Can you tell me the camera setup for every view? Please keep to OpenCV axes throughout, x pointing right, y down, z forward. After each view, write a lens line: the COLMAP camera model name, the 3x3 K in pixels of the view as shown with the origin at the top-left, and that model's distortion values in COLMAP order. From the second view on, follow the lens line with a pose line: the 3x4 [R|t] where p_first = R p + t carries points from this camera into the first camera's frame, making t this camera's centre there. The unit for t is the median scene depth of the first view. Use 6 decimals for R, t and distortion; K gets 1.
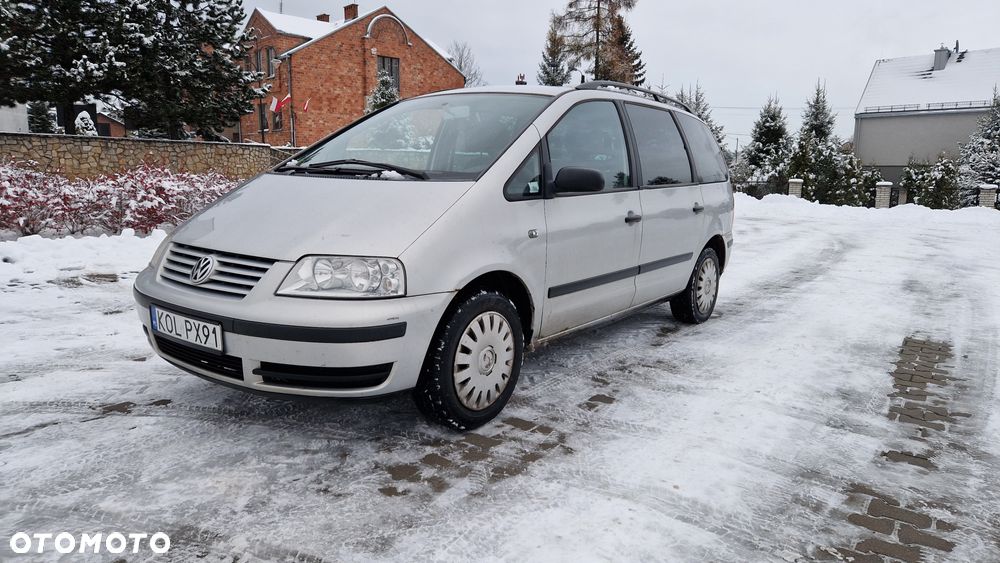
lens RADIAL K [[663.1, 0, 503.6], [0, 663.1, 277.4], [0, 0, 1]] dist [0.078616, -0.068982]
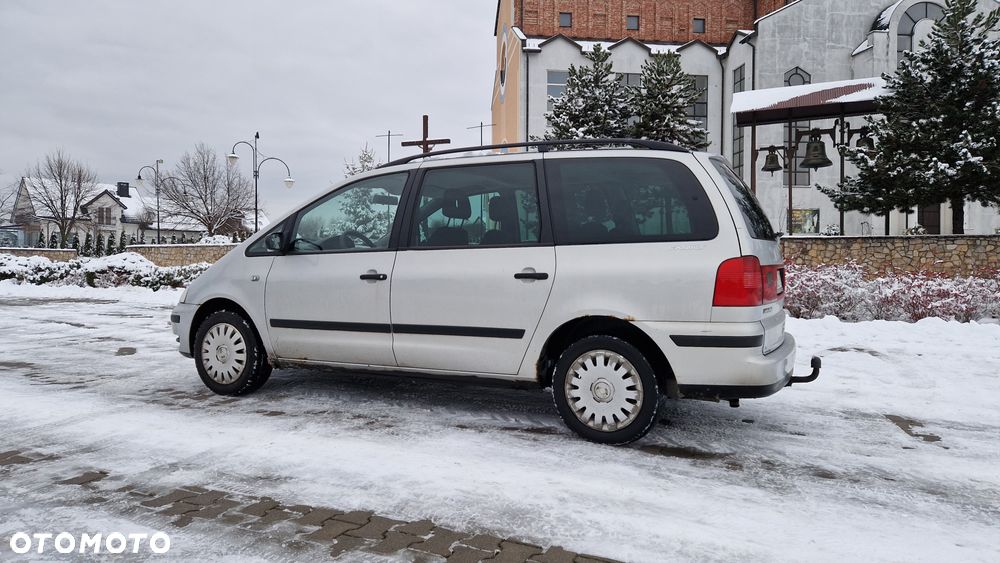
lens RADIAL K [[663.1, 0, 503.6], [0, 663.1, 277.4], [0, 0, 1]] dist [0.078616, -0.068982]
pose [[0.169890, 0.000153, -0.985463, 1.294109], [-0.155766, 0.987433, -0.026700, -0.091596], [0.973075, 0.158038, 0.167779, 1.027384]]
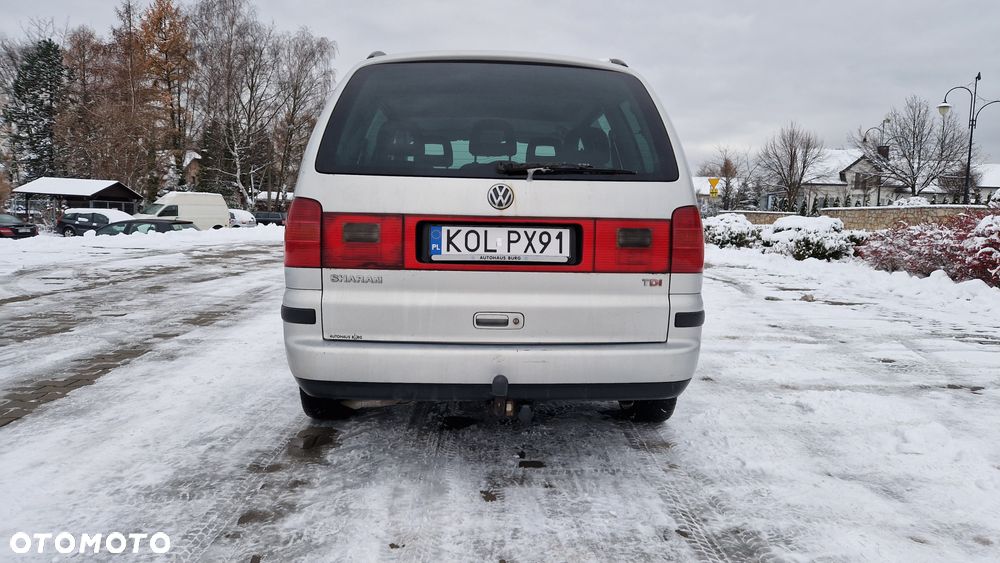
lens RADIAL K [[662.0, 0, 506.3], [0, 662.0, 281.3], [0, 0, 1]] dist [0.082280, -0.073837]
pose [[-0.772416, 0.017378, -0.634880, 0.743899], [-0.147050, 0.967570, 0.205391, -0.271401], [0.617860, 0.252006, -0.744810, 2.076082]]
